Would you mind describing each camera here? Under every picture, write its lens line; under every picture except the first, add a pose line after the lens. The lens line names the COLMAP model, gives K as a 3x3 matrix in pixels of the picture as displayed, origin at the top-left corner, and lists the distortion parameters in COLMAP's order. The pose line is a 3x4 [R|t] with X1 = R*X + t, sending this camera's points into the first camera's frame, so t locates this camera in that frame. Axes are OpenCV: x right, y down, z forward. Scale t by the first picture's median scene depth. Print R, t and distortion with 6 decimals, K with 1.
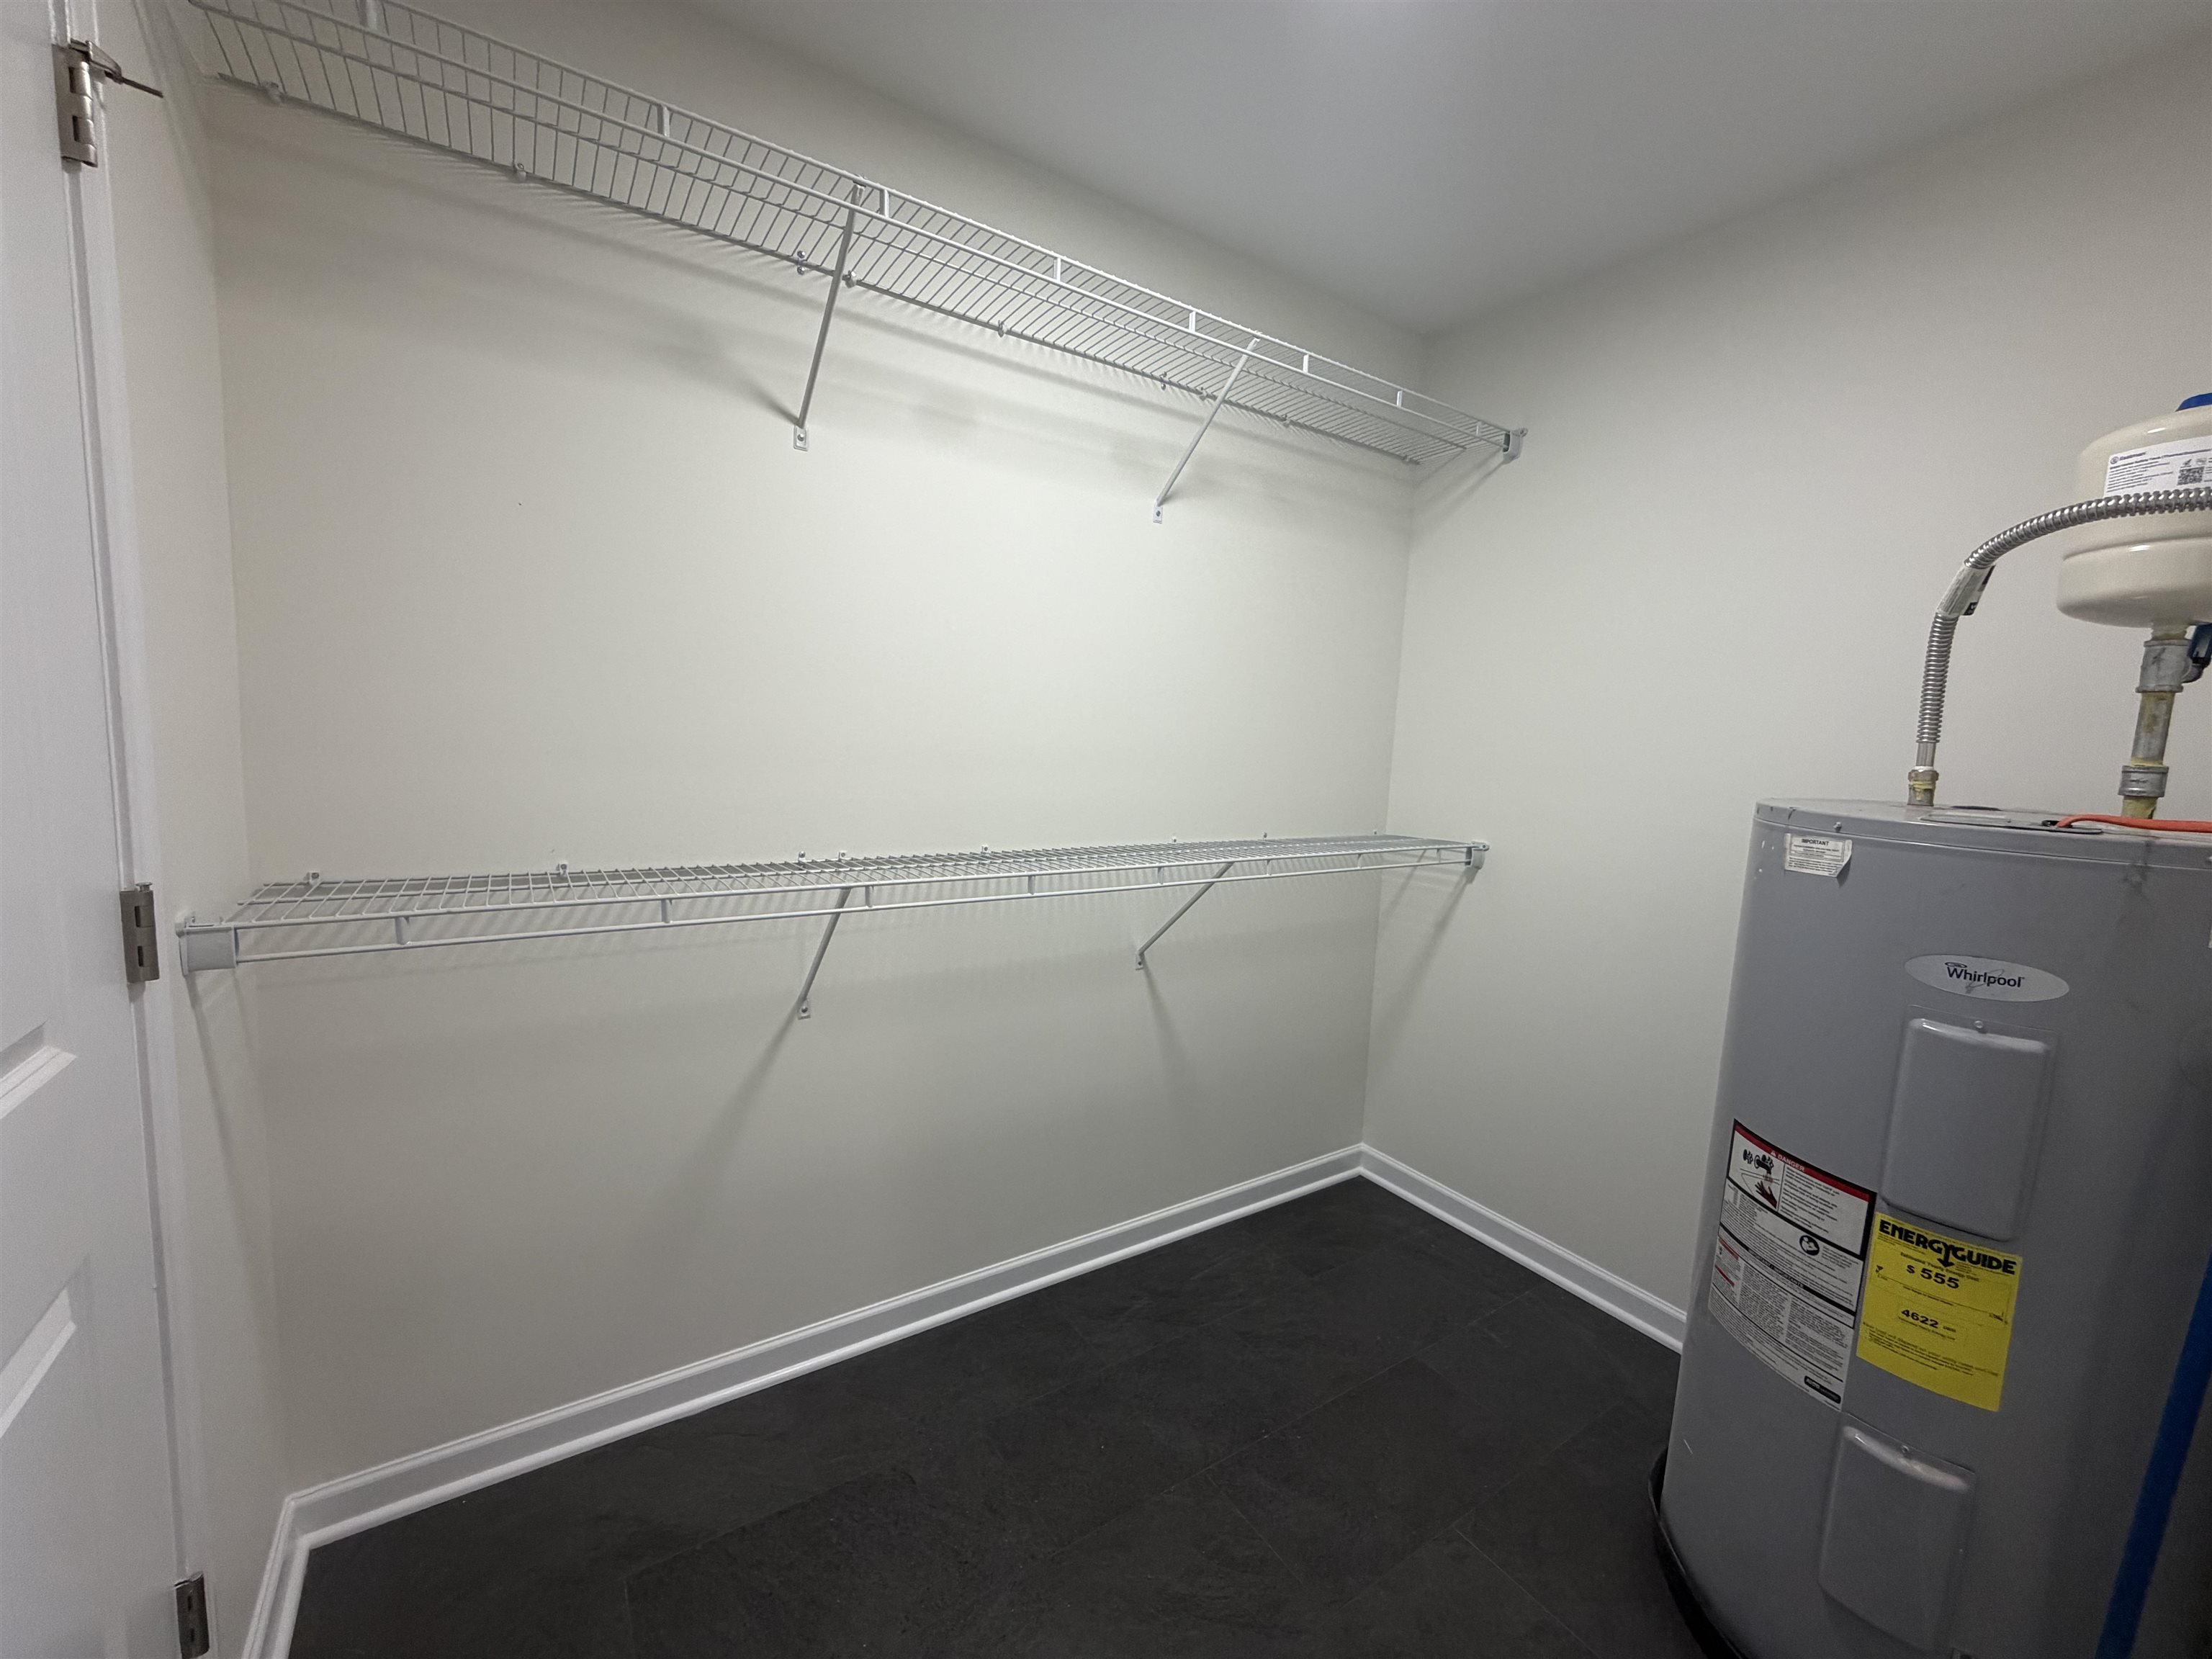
lens RADIAL K [[885.5, 0, 1102.7], [0, 885.5, 825.0], [0, 0, 1]] dist [-0.001497, -0.000147]
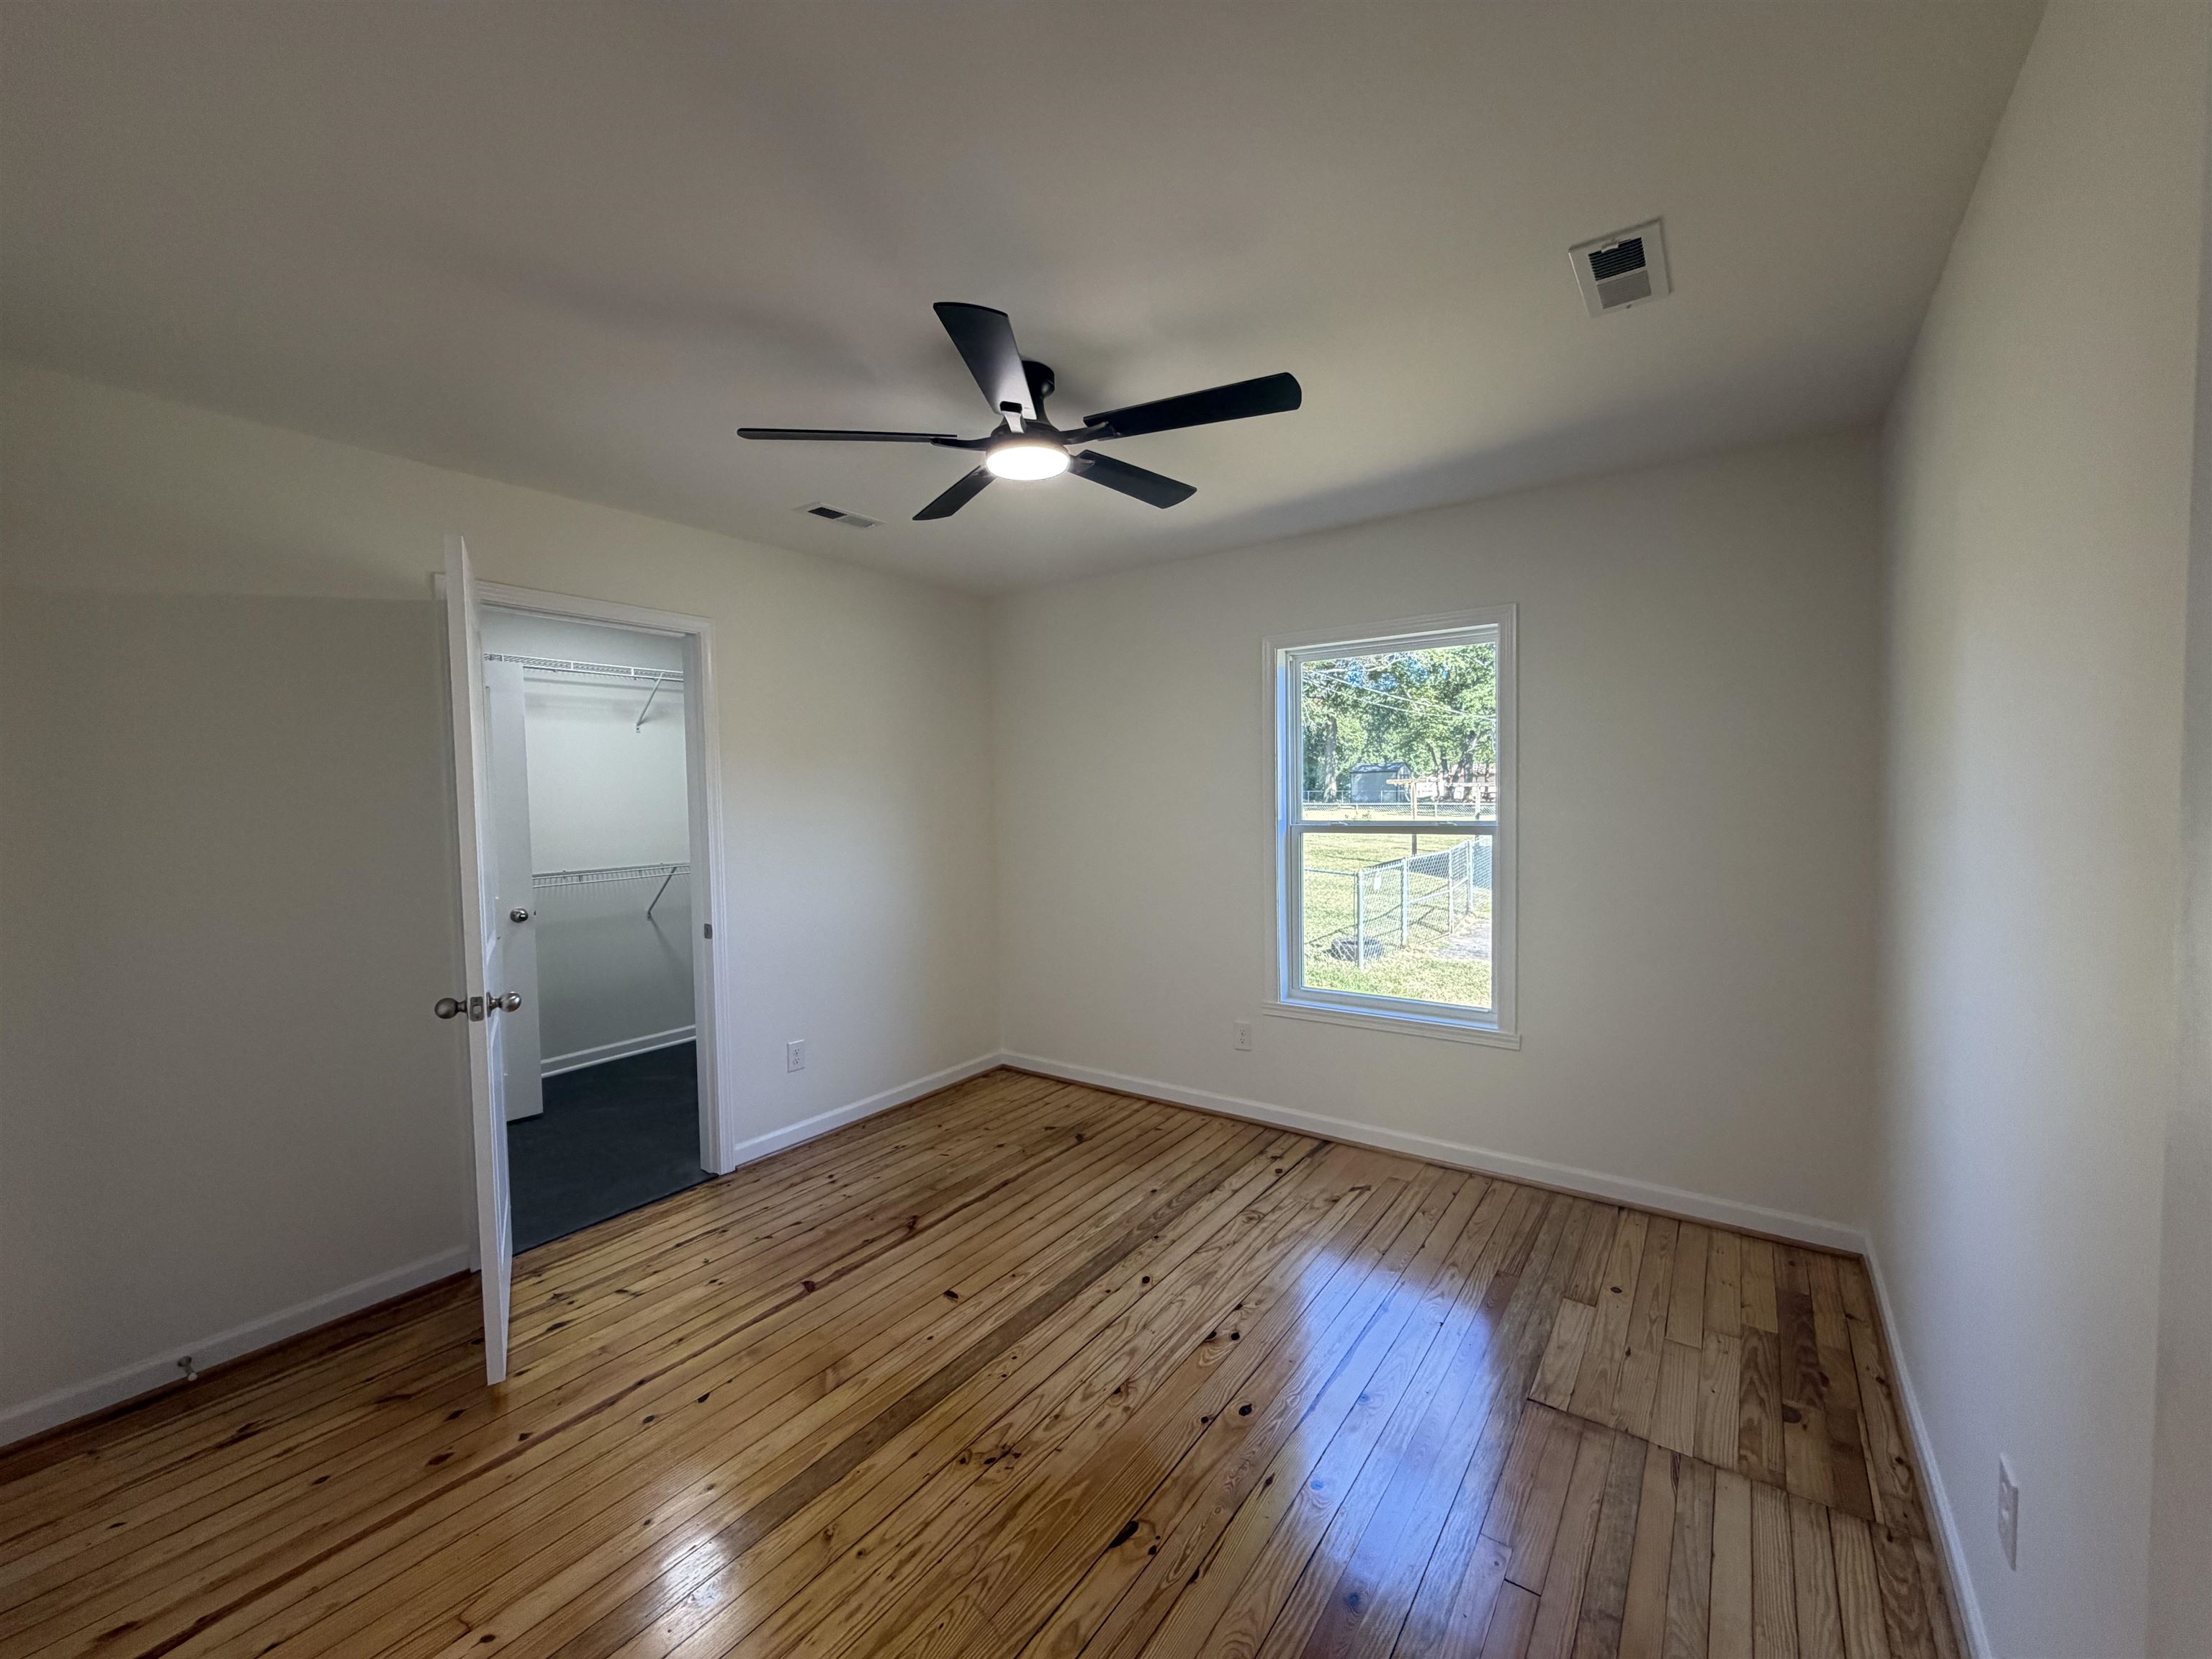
lens RADIAL K [[885.5, 0, 1099.5], [0, 885.5, 831.9], [0, 0, 1]] dist [-0.001497, -0.000147]
pose [[0.940888, -0.064241, 0.332571, 0.436579], [0.084001, 0.995432, -0.045369, 0.153933], [-0.328137, 0.070624, 0.941986, -1.730499]]
